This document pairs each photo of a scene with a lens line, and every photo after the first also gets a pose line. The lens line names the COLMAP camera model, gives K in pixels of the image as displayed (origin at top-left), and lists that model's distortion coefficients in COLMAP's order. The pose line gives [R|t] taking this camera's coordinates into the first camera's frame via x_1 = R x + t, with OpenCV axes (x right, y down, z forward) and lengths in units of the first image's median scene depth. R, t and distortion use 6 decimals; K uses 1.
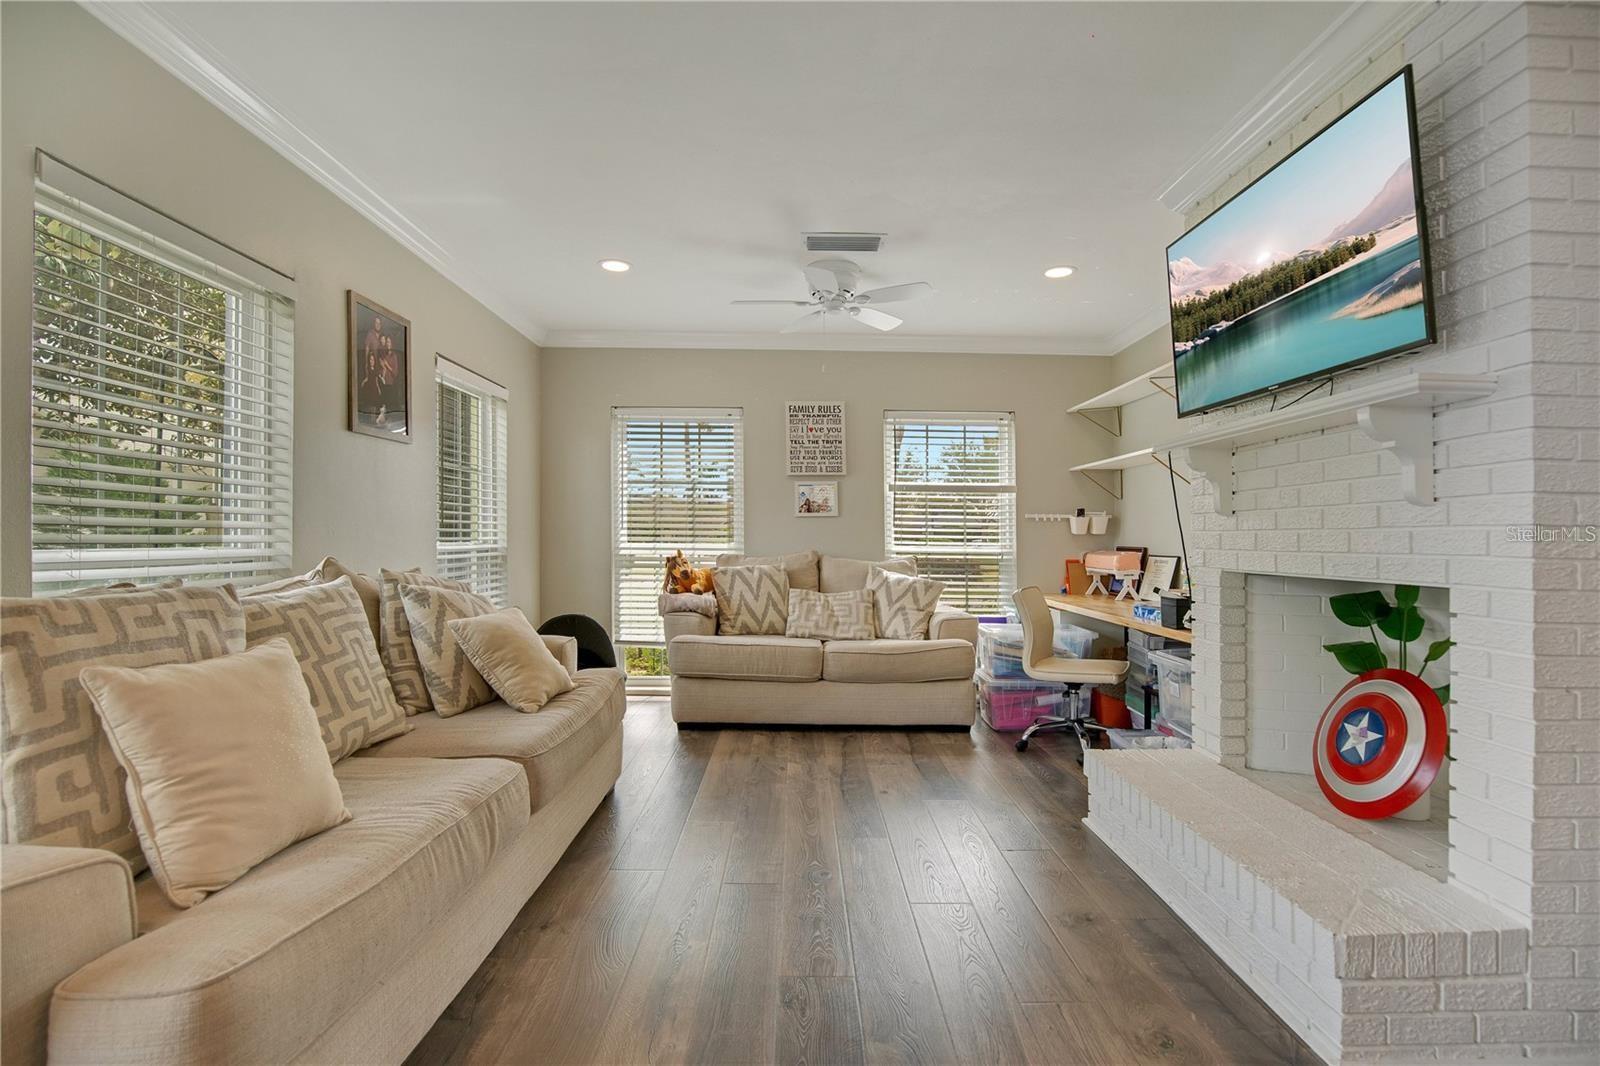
lens RADIAL K [[766.6, 0, 801.3], [0, 766.6, 541.2], [0, 0, 1]] dist [-0.026105, 0.002024]
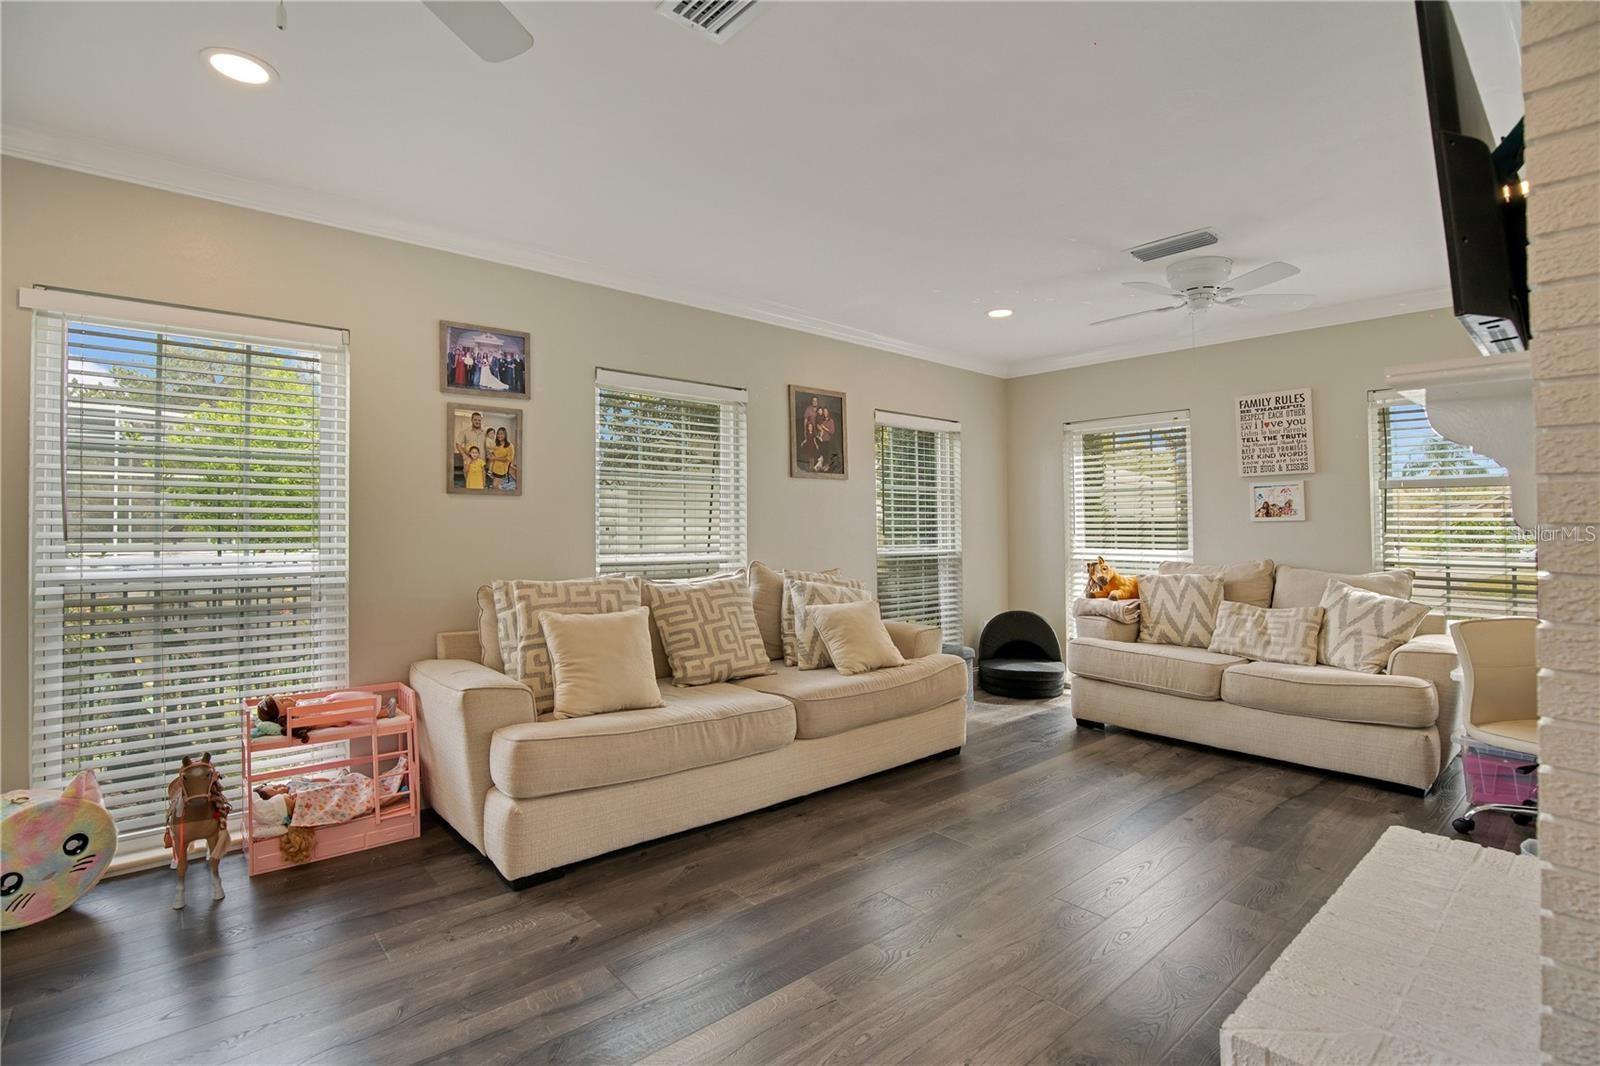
lens RADIAL K [[766.6, 0, 808.2], [0, 766.6, 530.2], [0, 0, 1]] dist [-0.026105, 0.002024]
pose [[0.652476, -0.004337, -0.757797, 0.377911], [0.000252, 0.999985, -0.005506, -0.019544], [0.757809, 0.003402, 0.652468, 0.015911]]
